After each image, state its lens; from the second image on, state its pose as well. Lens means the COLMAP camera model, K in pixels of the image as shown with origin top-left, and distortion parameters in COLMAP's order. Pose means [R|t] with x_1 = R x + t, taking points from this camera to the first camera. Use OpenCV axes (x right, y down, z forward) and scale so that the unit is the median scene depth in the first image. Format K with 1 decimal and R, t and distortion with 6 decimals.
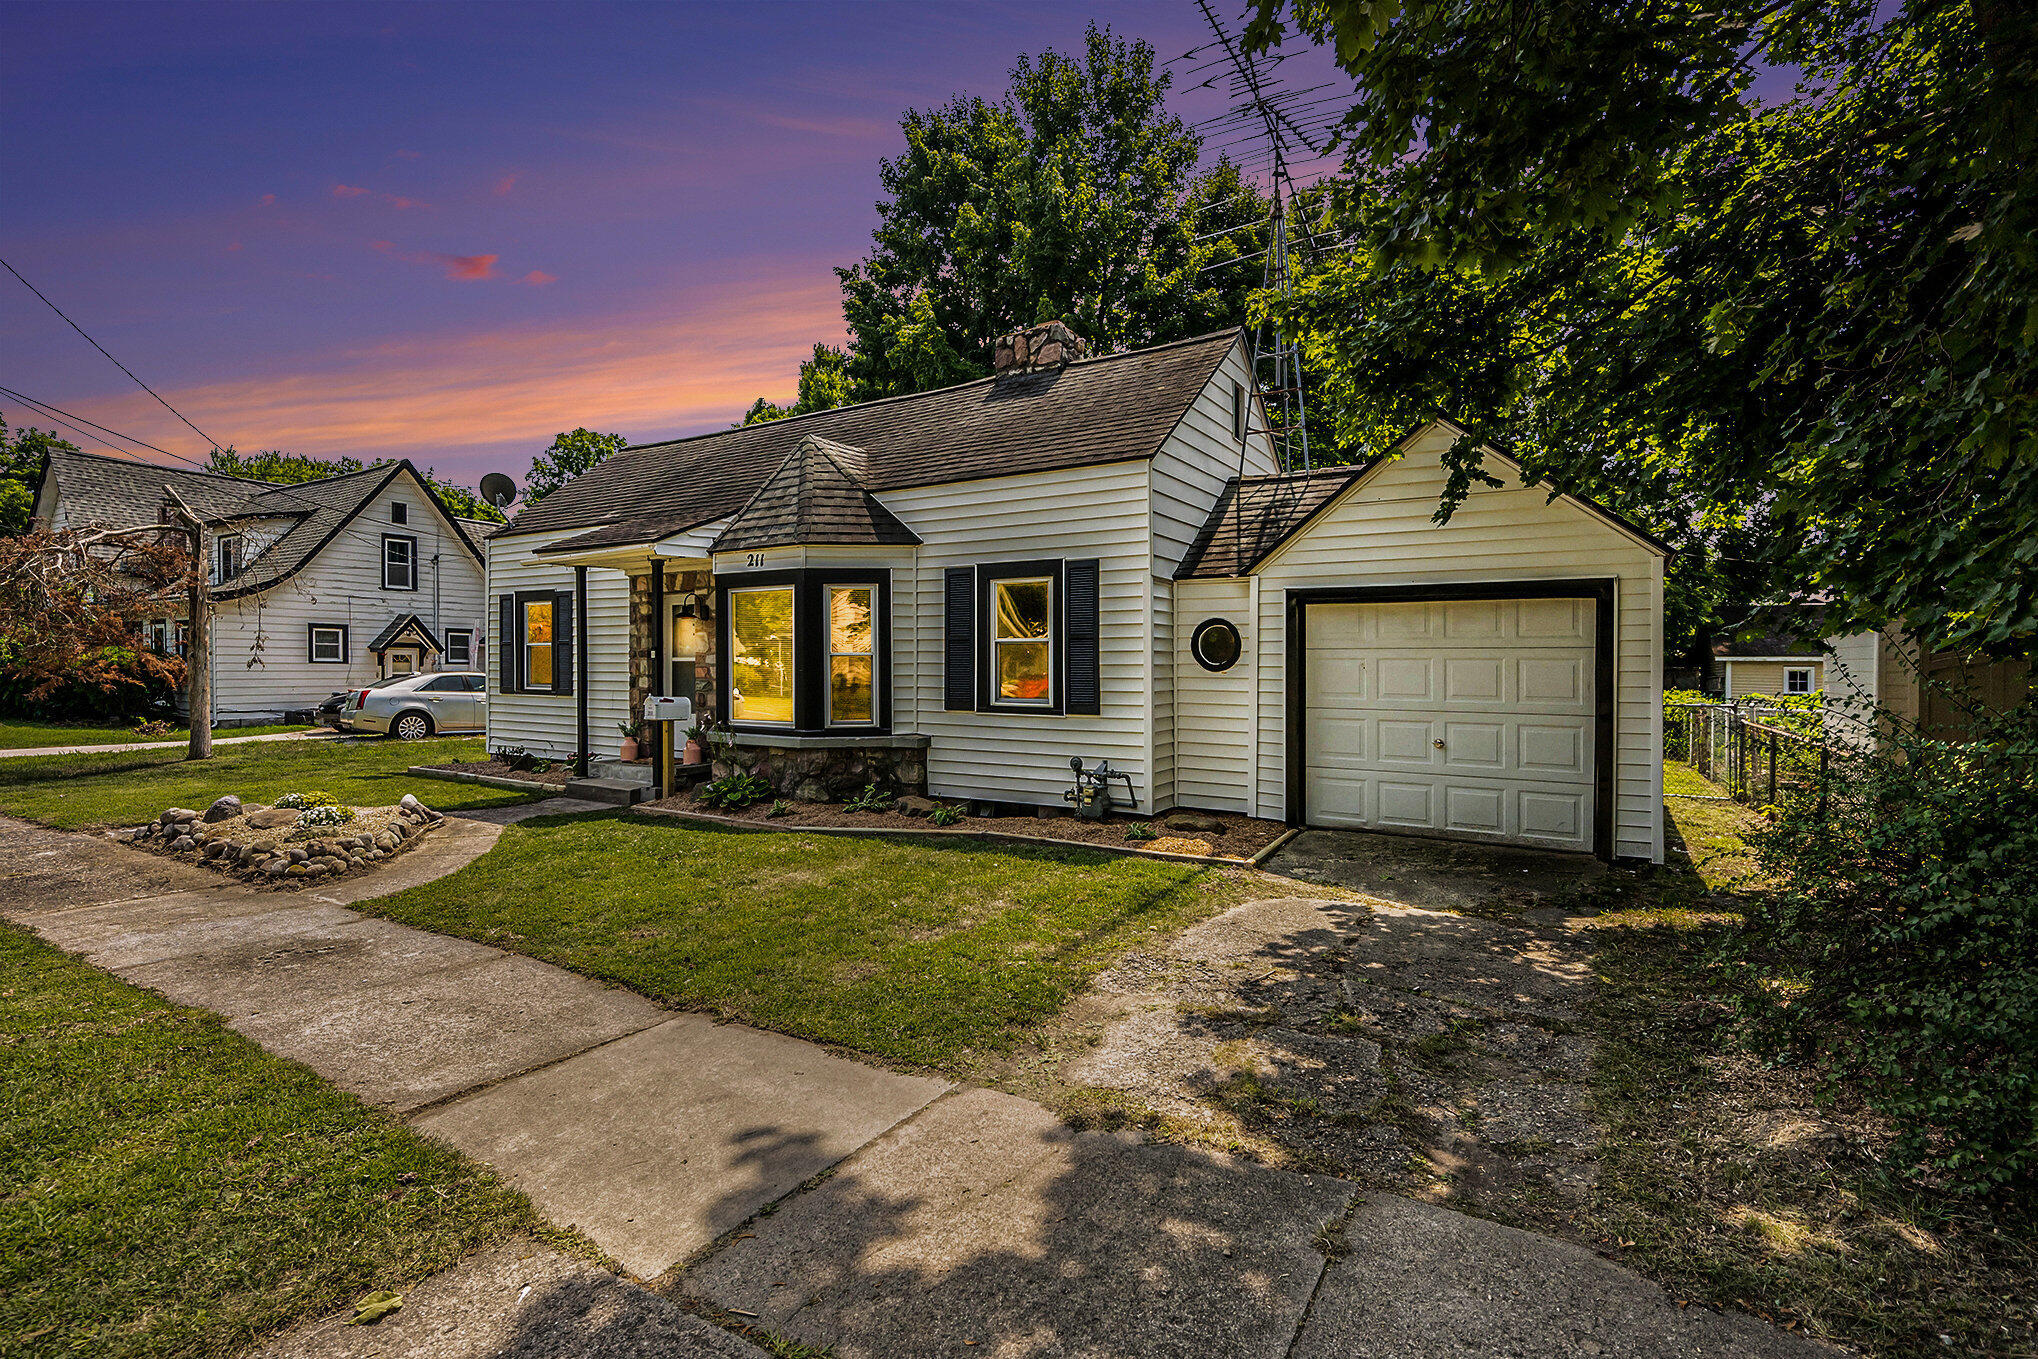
lens RADIAL K [[948.3, 0, 1020.6], [0, 948.3, 683.5], [0, 0, 1]] dist [-0.017028, -0.000571]
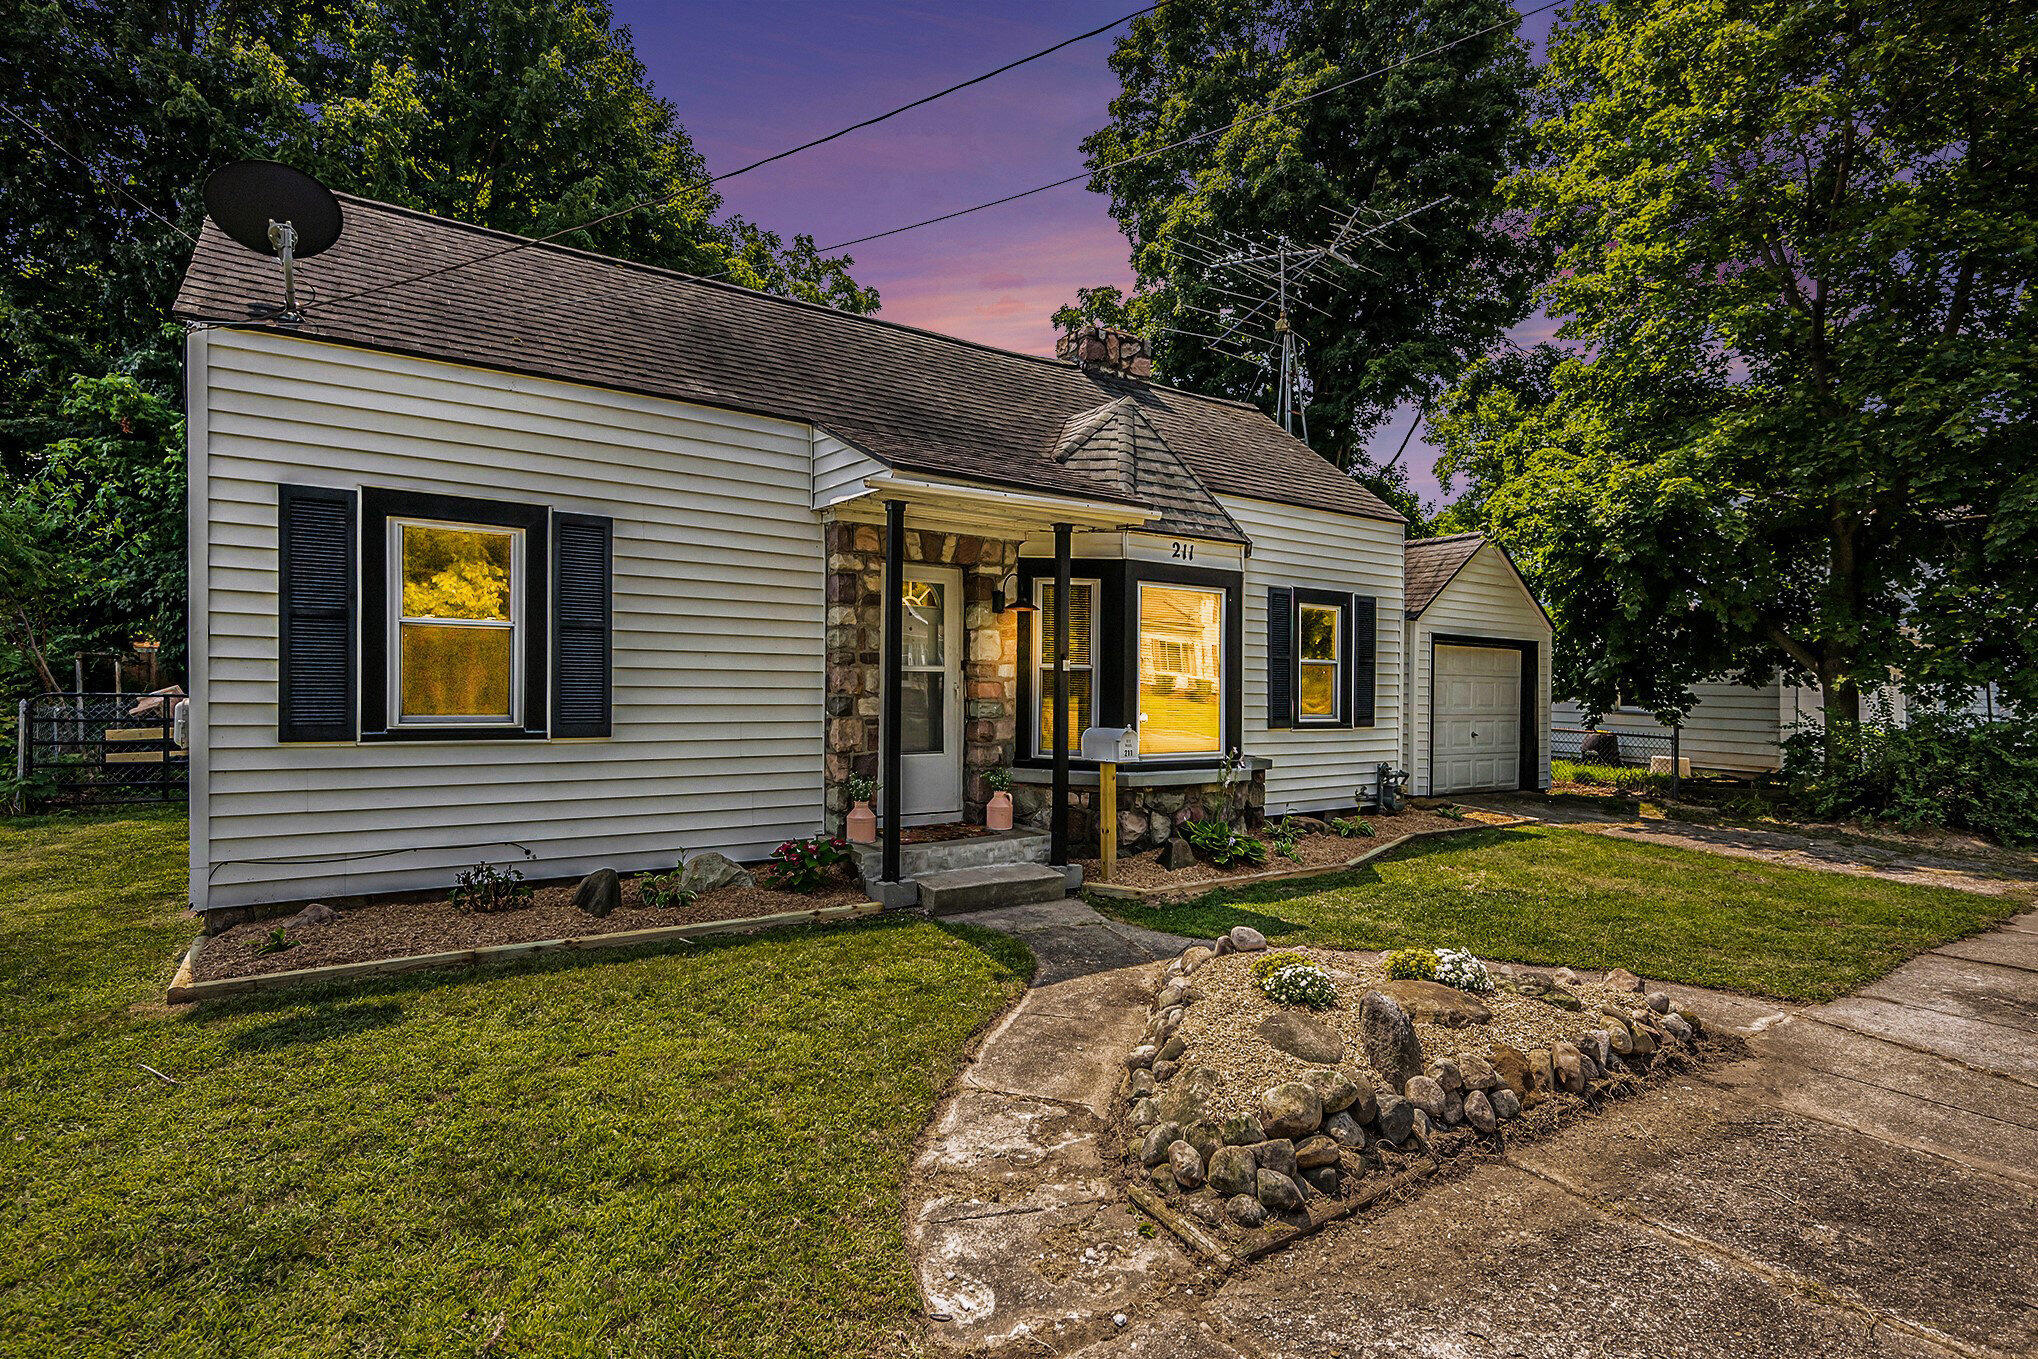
lens RADIAL K [[988.3, 0, 1019.3], [0, 988.3, 676.2], [0, 0, 1]] dist [-0.000797, 0.000001]
pose [[0.409193, 0.006589, 0.912424, -1.098651], [0.001210, 0.999969, -0.007764, -0.019134], [-0.912447, 0.004281, 0.409172, 0.792252]]
